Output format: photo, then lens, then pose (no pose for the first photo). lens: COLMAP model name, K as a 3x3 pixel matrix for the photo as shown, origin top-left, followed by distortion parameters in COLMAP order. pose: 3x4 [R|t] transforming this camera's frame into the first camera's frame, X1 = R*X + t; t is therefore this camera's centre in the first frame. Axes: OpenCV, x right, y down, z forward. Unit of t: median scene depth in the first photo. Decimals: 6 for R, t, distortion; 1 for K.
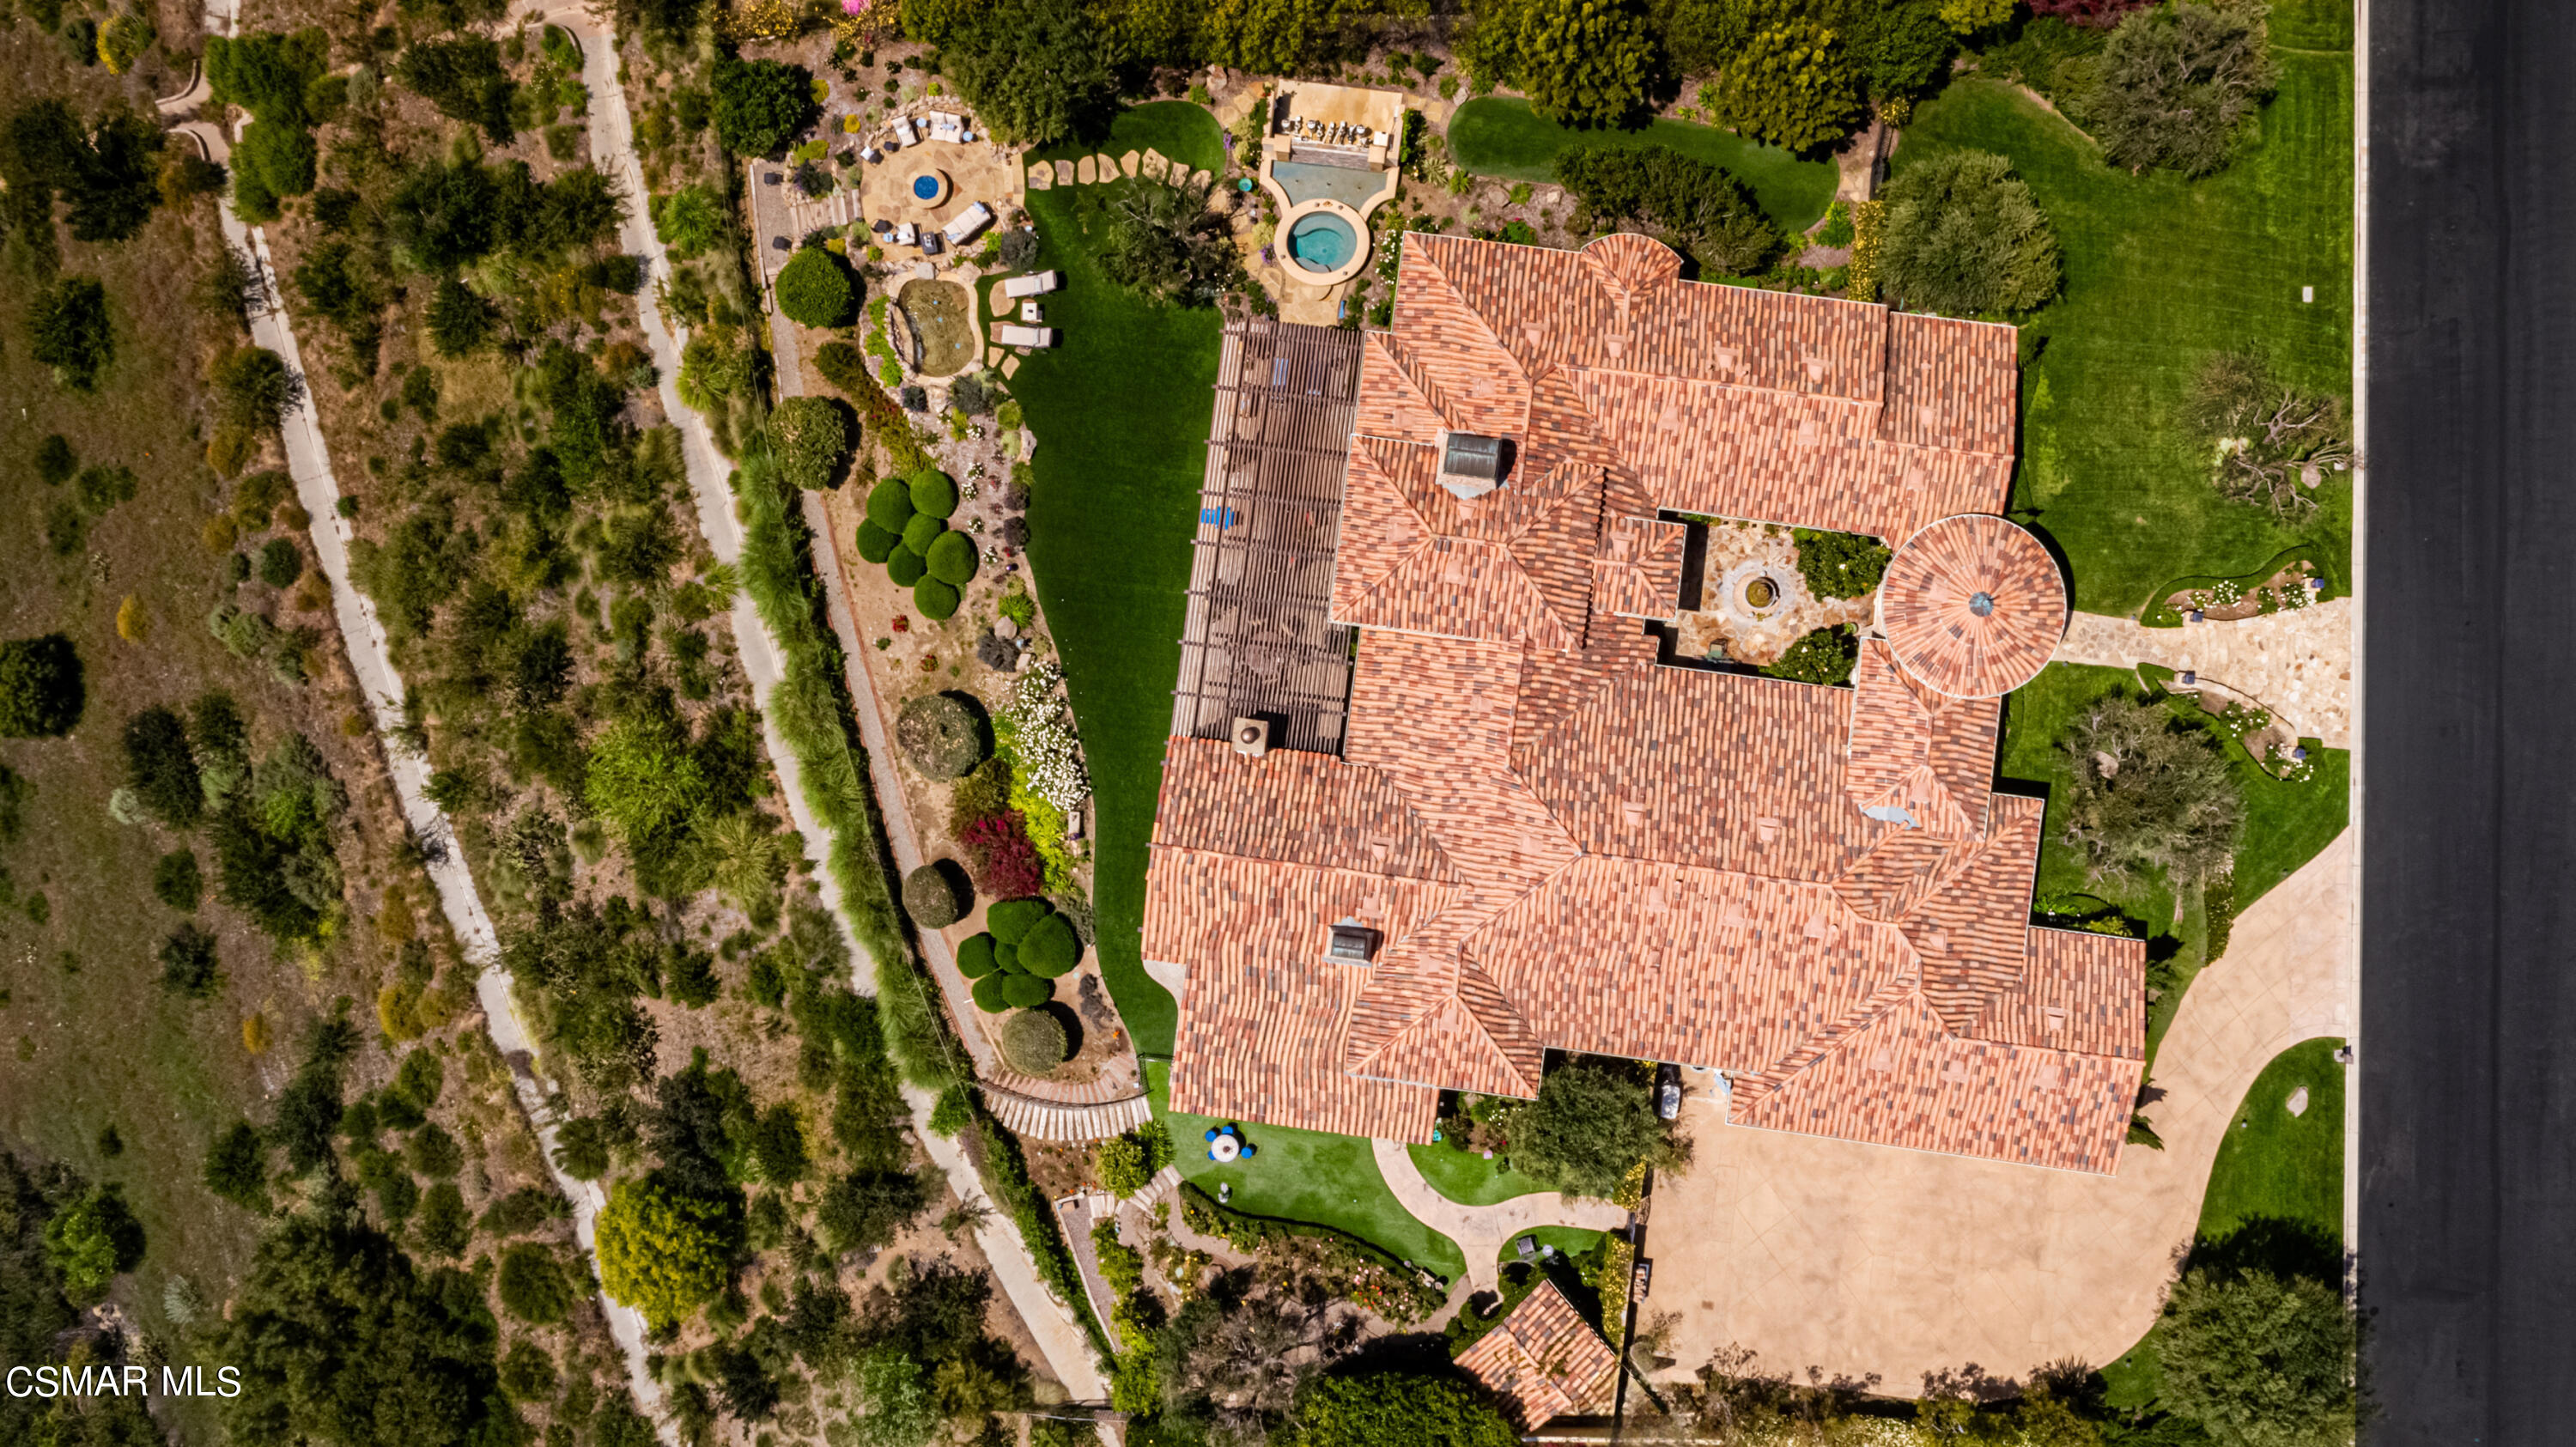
lens RADIAL K [[2257.4, 0, 1314.1], [0, 2257.4, 723.5], [0, 0, 1]] dist [0.011687, -0.003013]
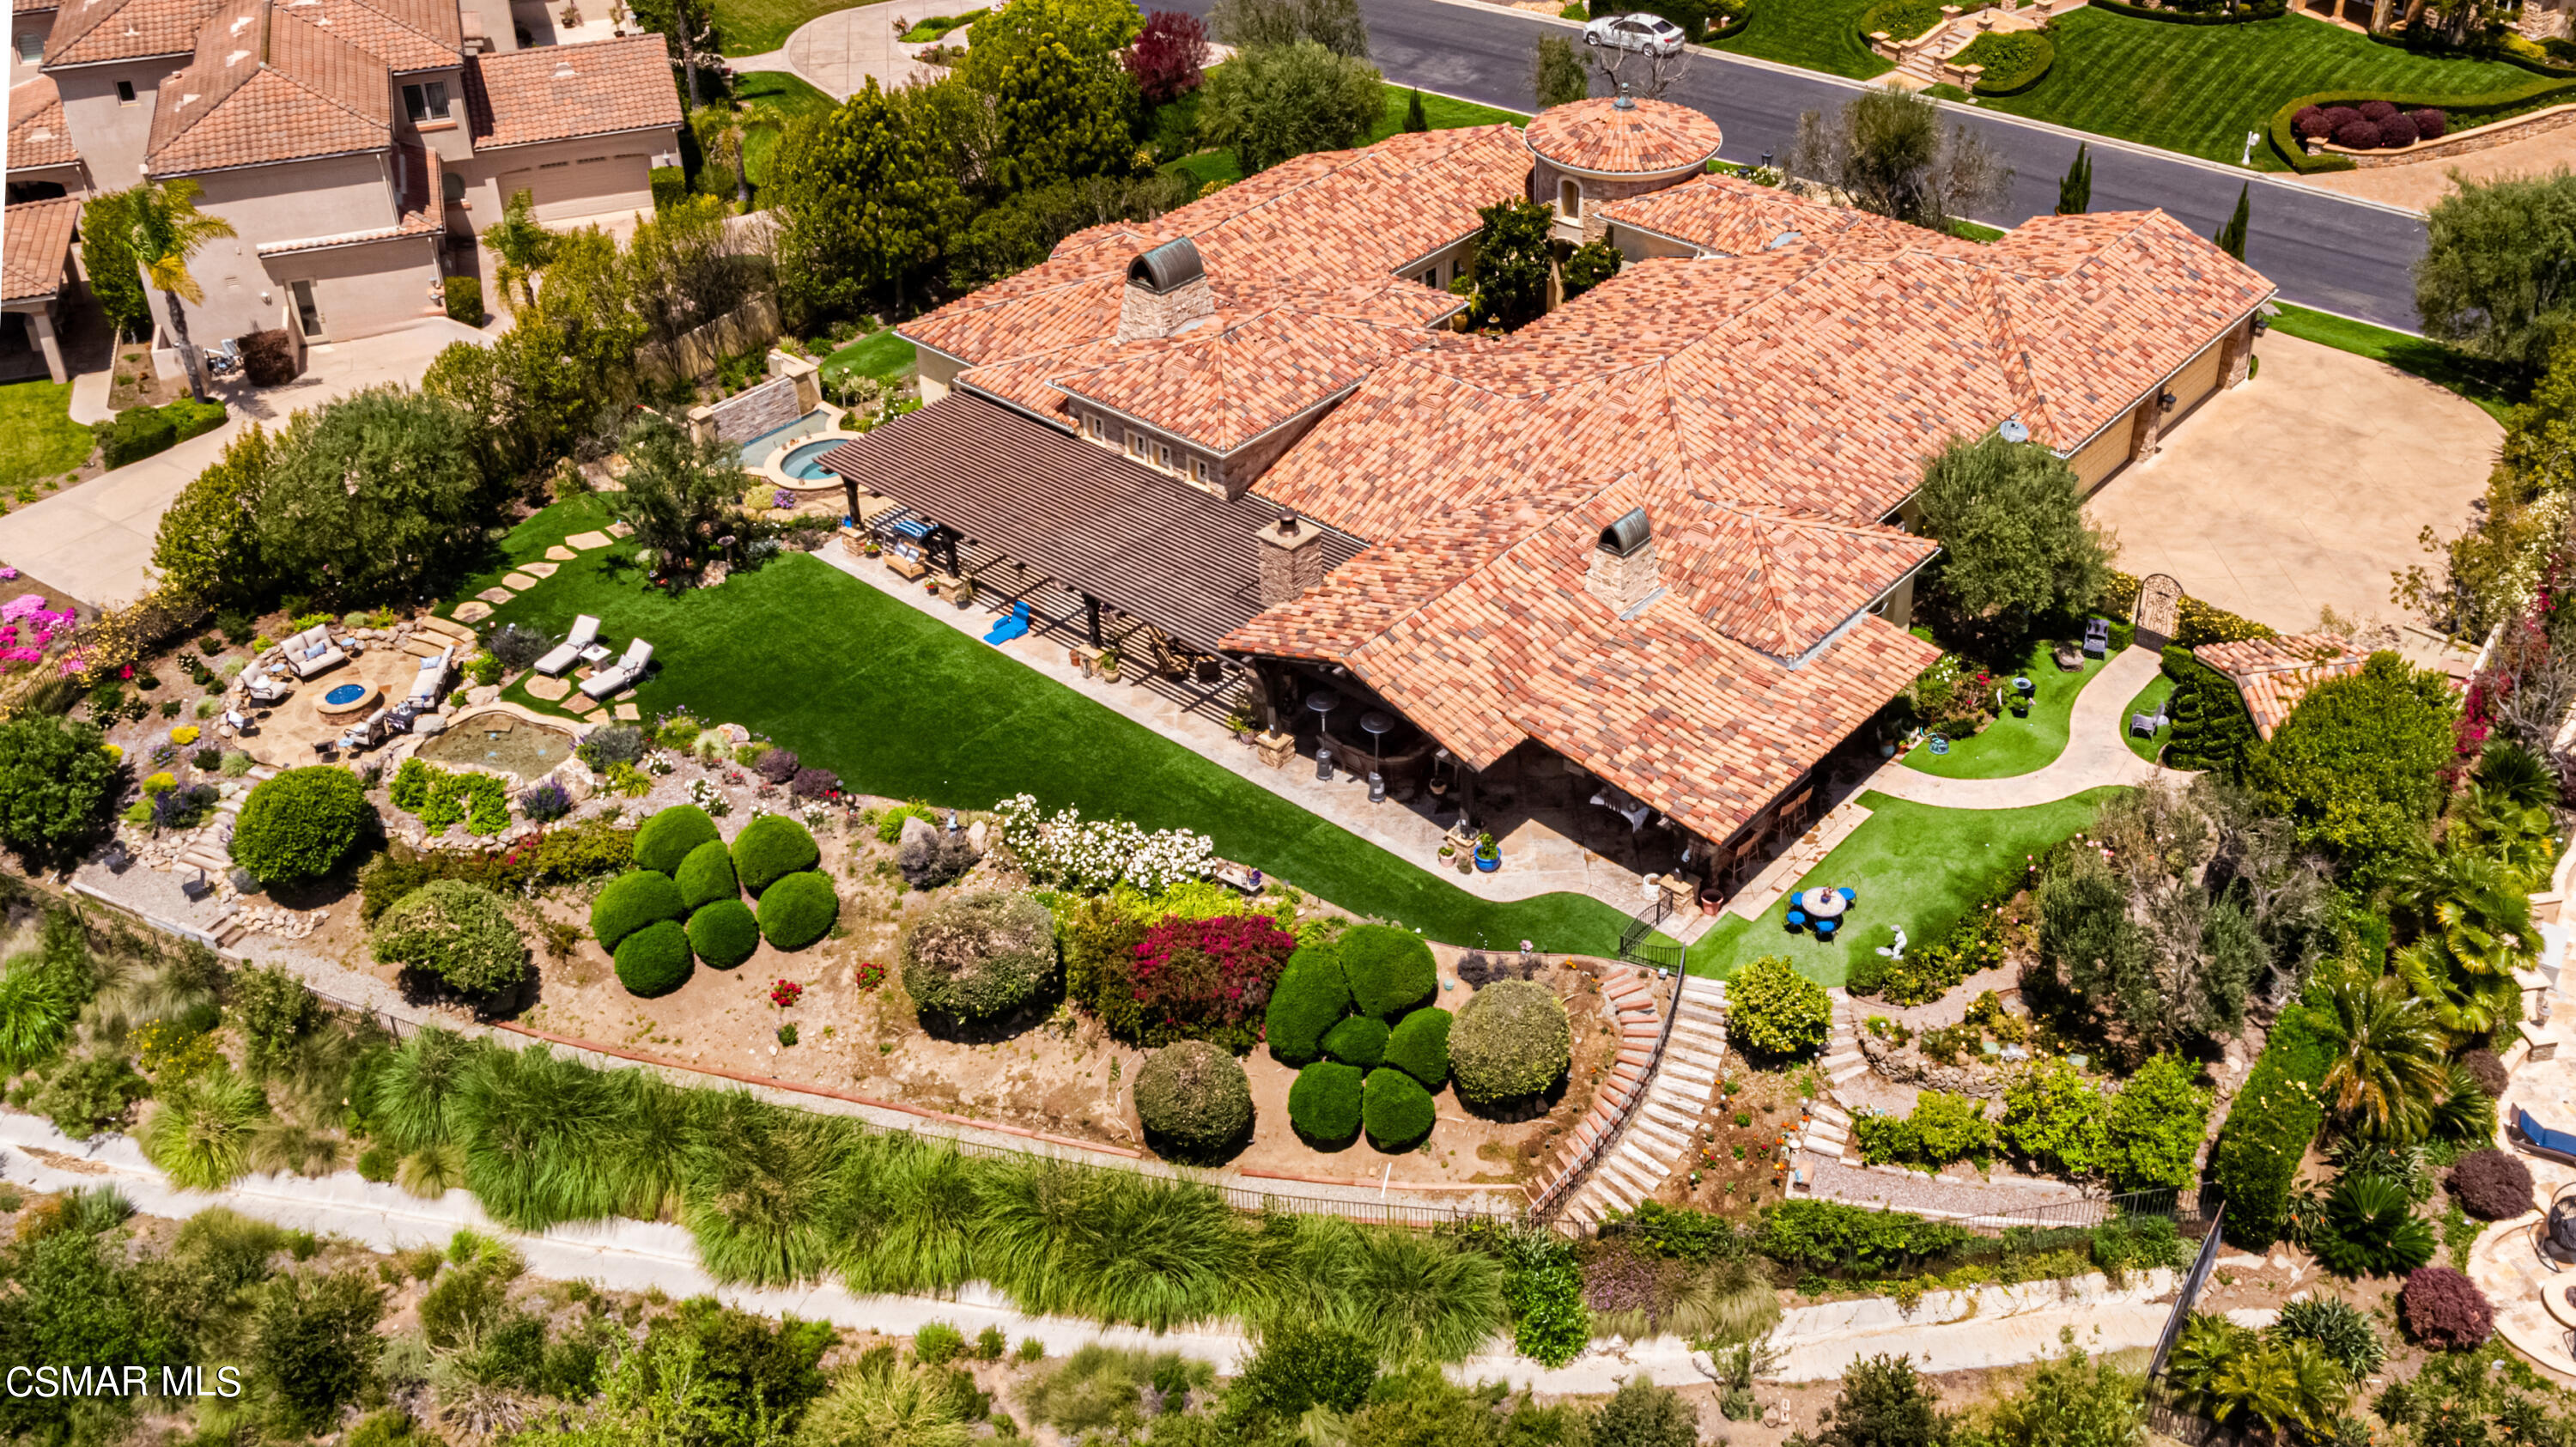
lens RADIAL K [[2507.9, 0, 1442.2], [0, 2507.9, 502.4], [0, 0, 1]] dist [0.000494, 0.000000]
pose [[0.530762, -0.409800, 0.741860, -0.533001], [0.846808, 0.292321, -0.444370, 0.359660], [-0.034758, 0.864067, 0.502175, 0.563317]]
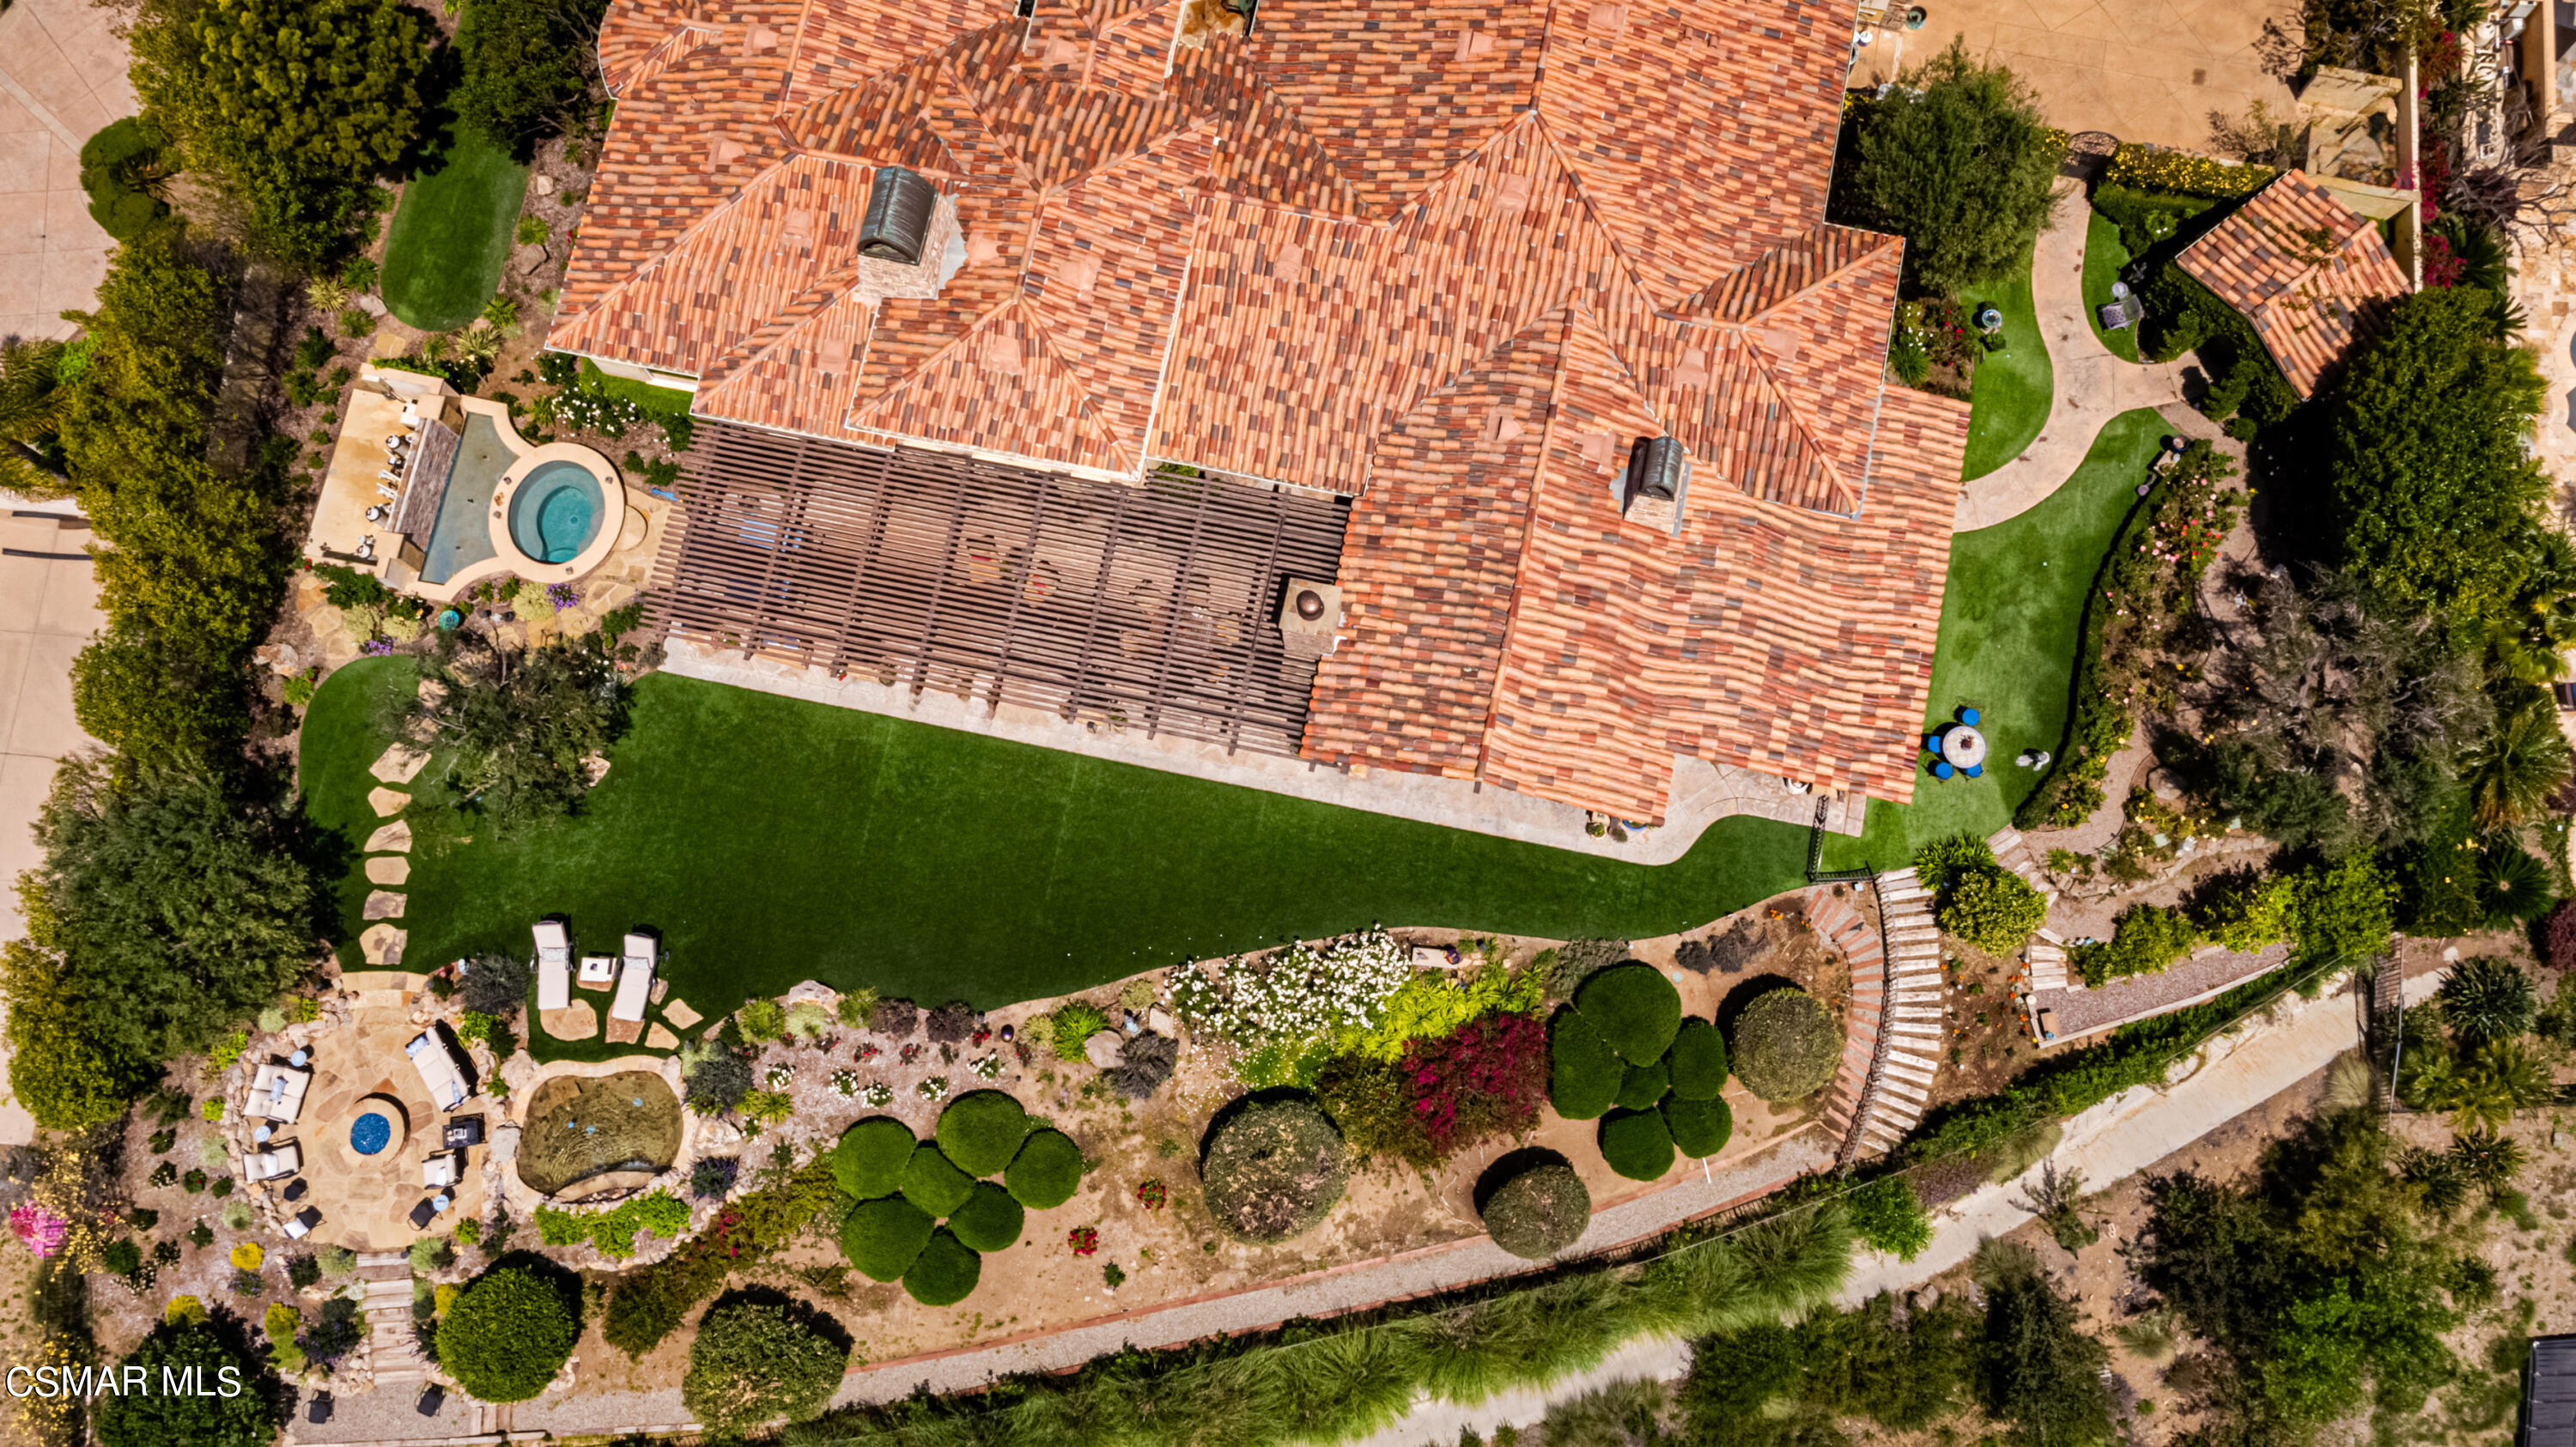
lens RADIAL K [[2302.0, 0, 1327.9], [0, 2302.0, 708.7], [0, 0, 1]] dist [-0.001964, 0.005134]
pose [[0.074133, -0.967810, 0.240517, -0.191405], [0.997194, 0.074464, -0.007724, 0.015809], [-0.010434, 0.240414, 0.970614, 0.370613]]
